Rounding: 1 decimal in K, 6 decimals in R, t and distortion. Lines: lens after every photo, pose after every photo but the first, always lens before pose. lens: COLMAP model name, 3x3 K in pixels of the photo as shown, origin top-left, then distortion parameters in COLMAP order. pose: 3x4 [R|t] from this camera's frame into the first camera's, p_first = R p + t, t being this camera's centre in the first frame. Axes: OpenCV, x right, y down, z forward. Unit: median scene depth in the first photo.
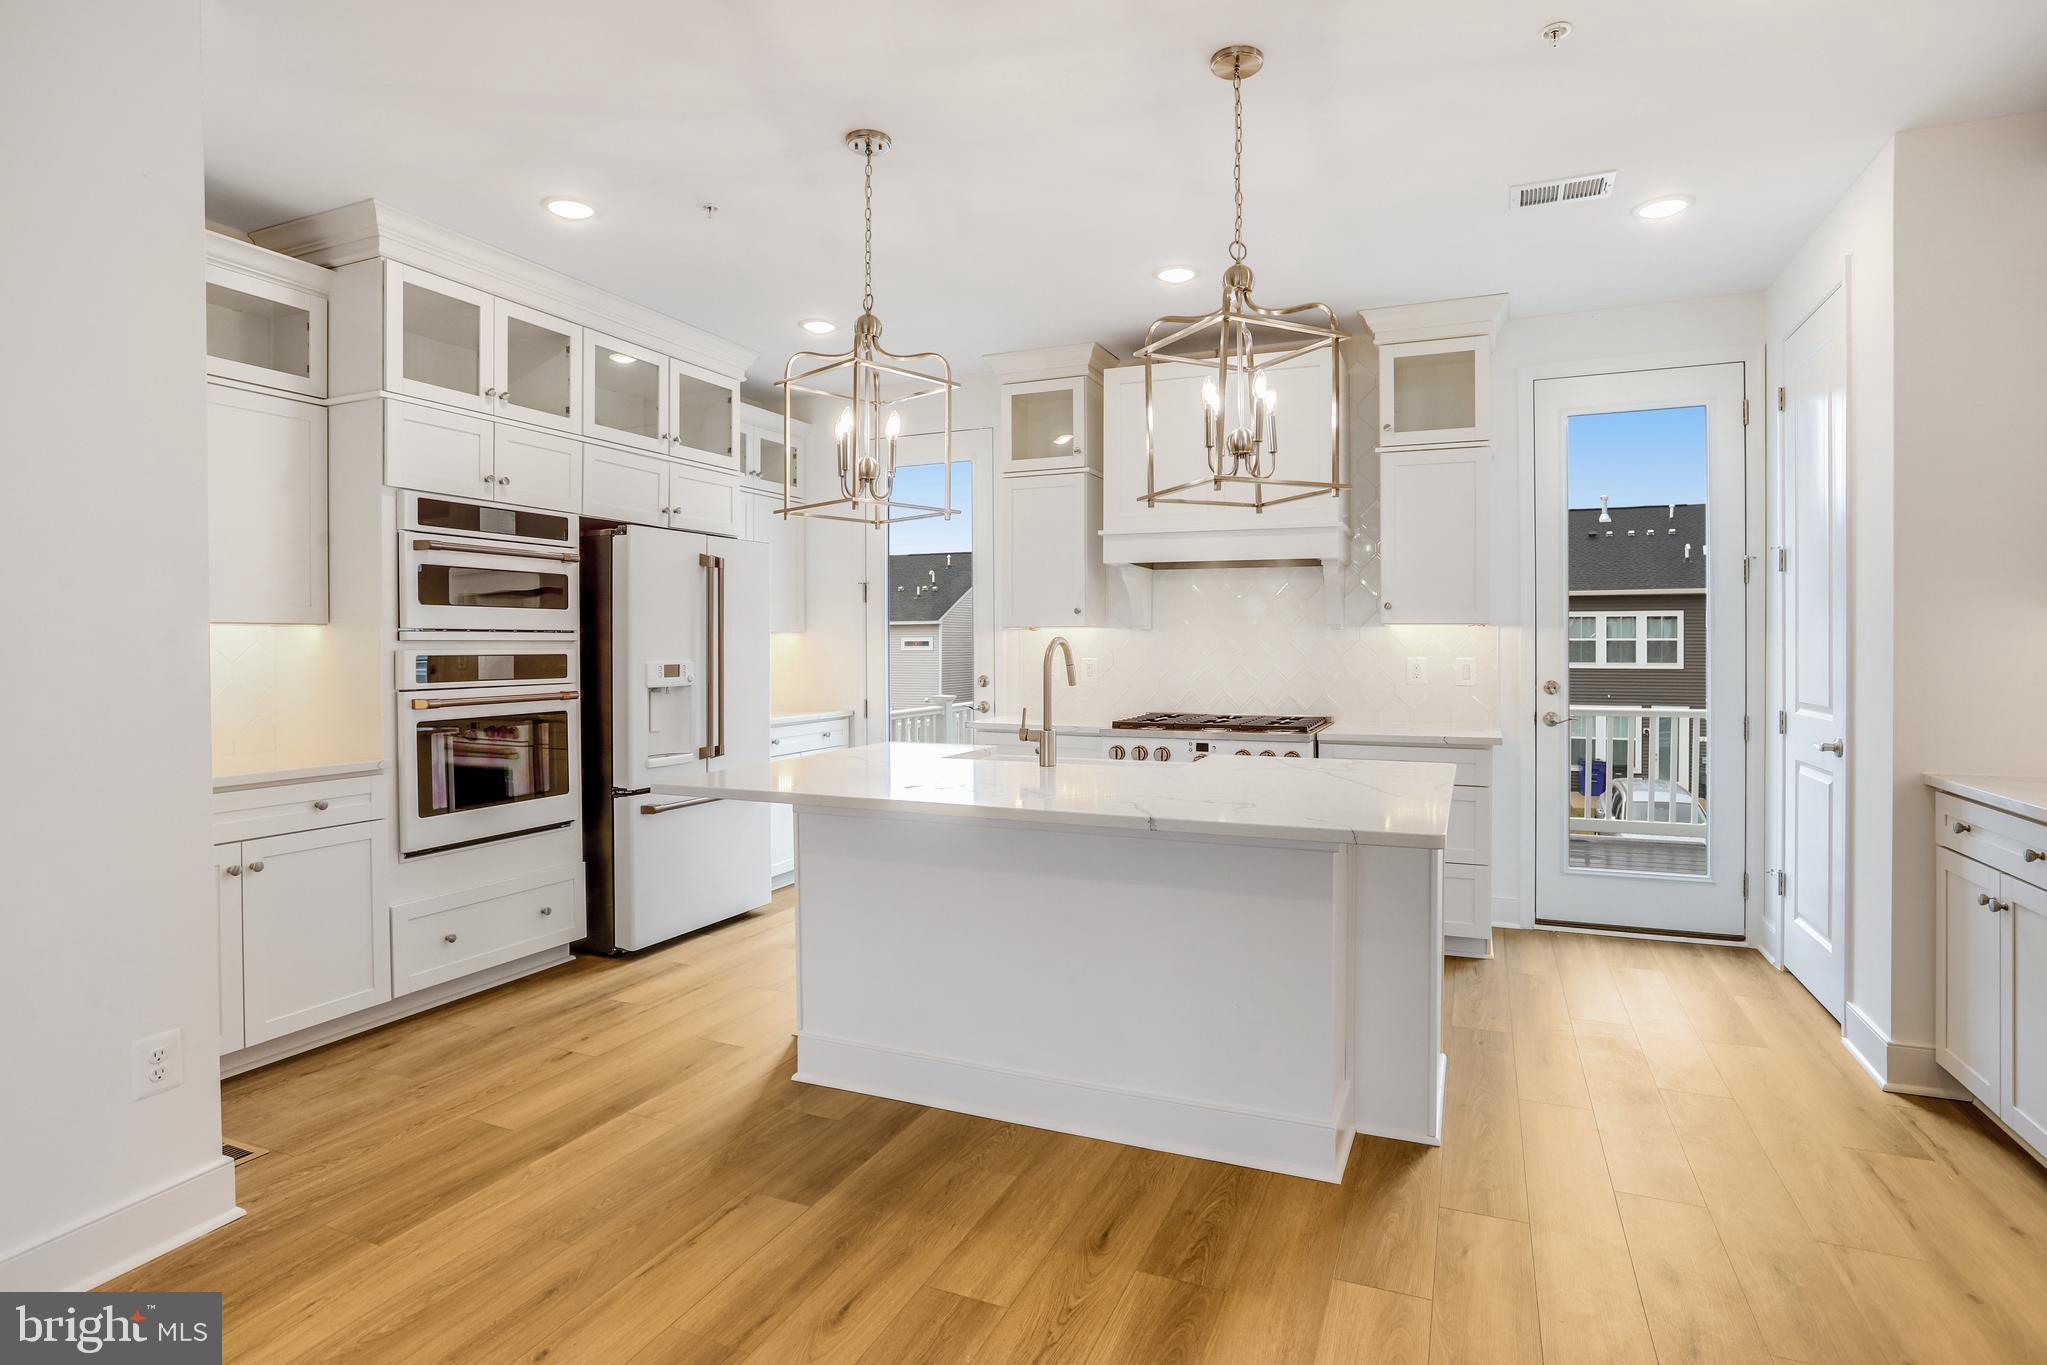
lens RADIAL K [[1049.7, 0, 1022.8], [0, 1049.7, 657.2], [0, 0, 1]] dist [-0.058264, 0.033061]
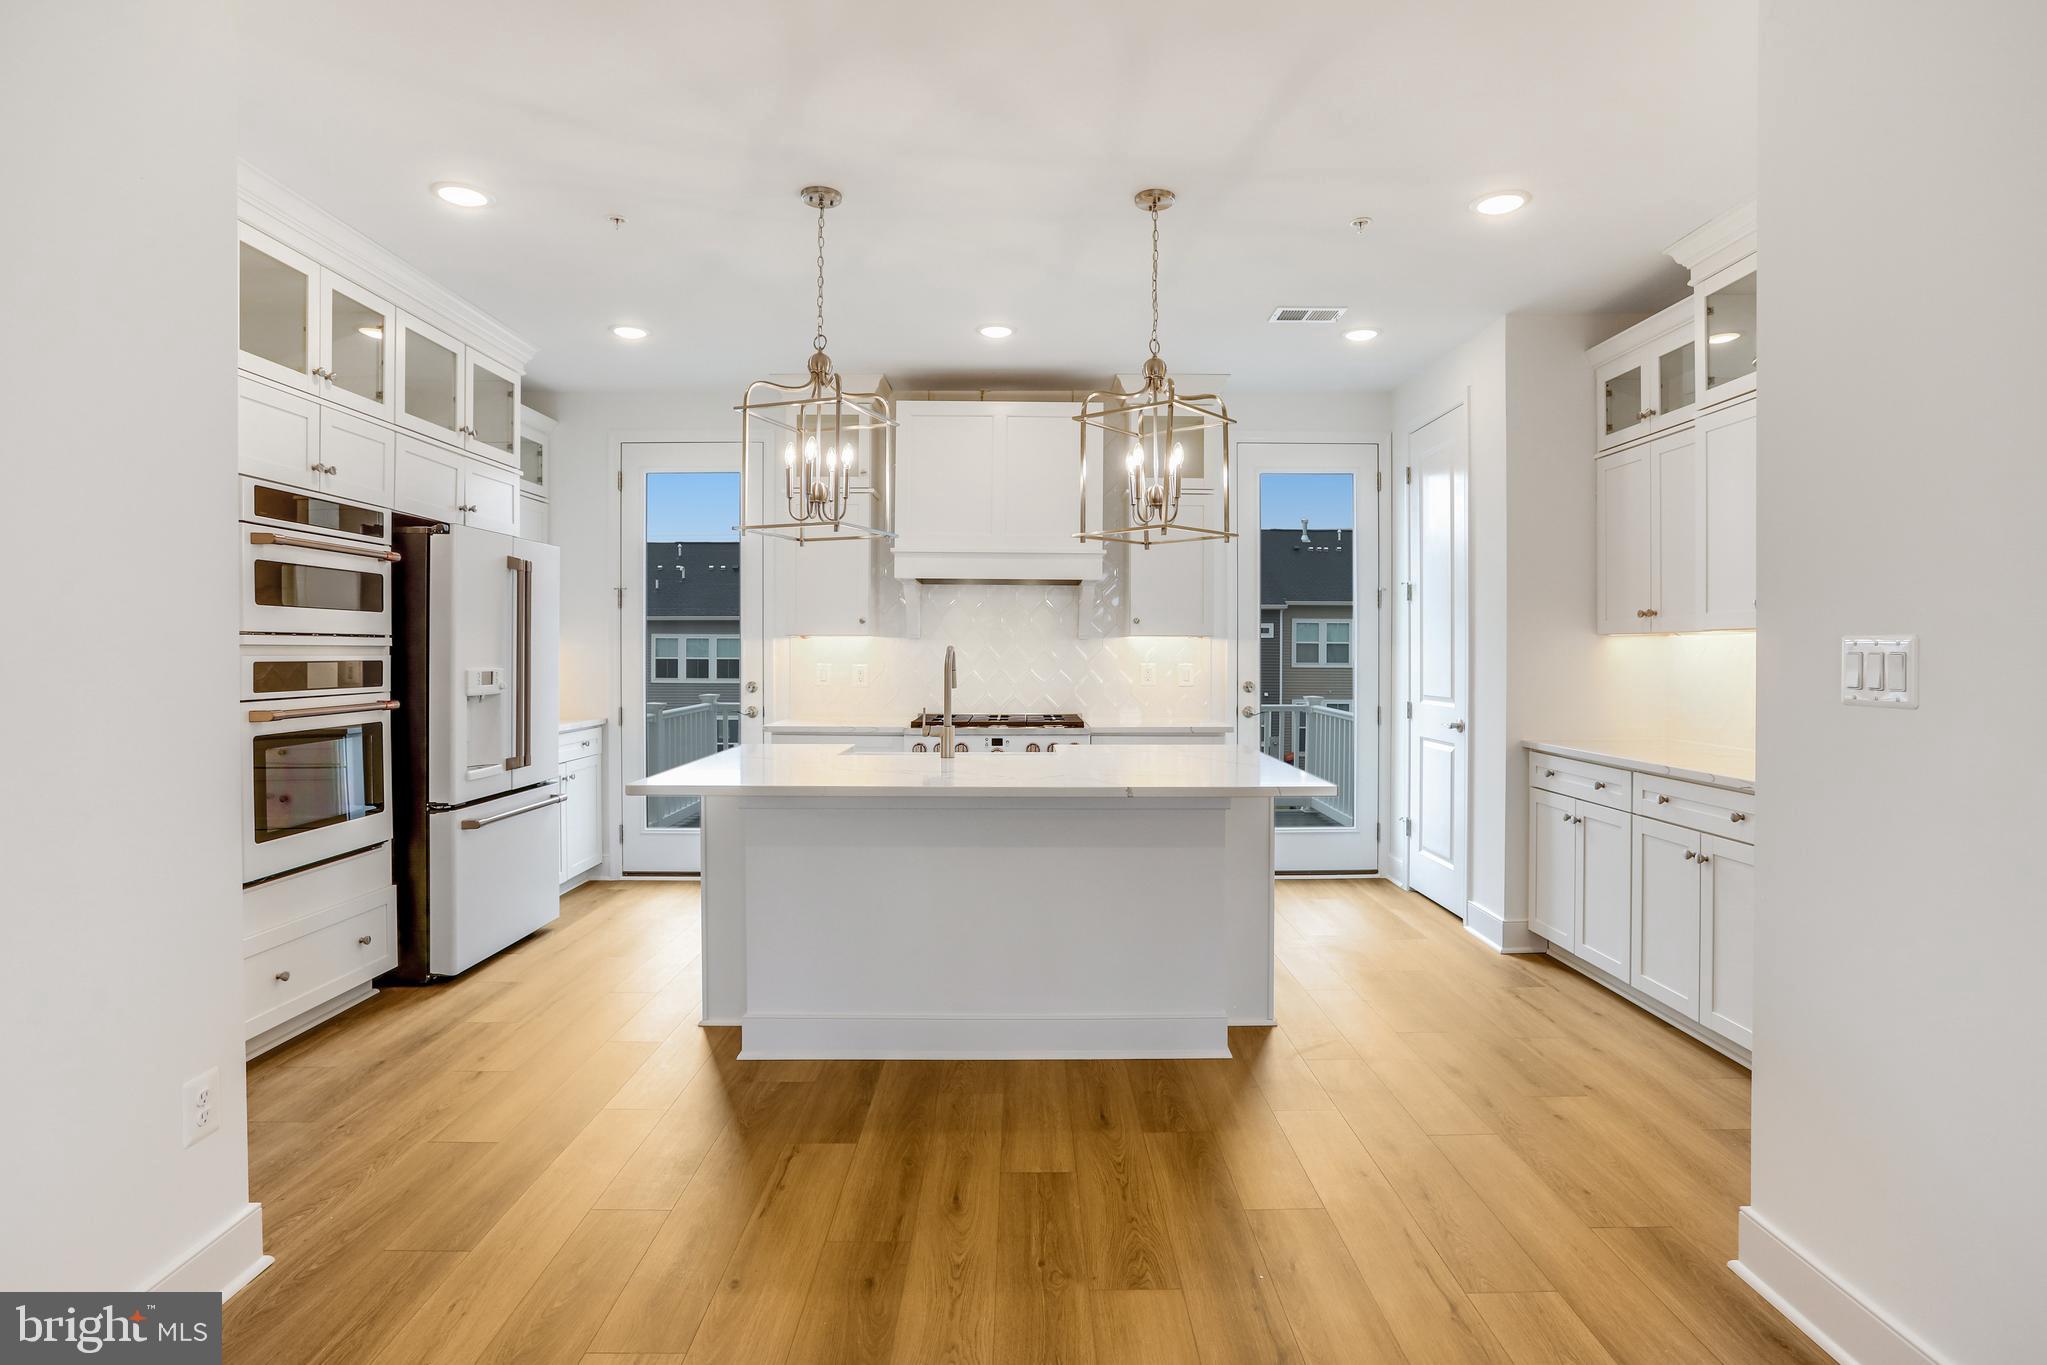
lens RADIAL K [[1059.5, 0, 1031.9], [0, 1059.5, 663.0], [0, 0, 1]] dist [-0.058435, 0.033685]
pose [[0.912986, -0.000584, 0.407990, -0.311119], [0.001105, 0.999999, -0.001043, 0.000927], [-0.407989, 0.001403, 0.912986, -0.085492]]
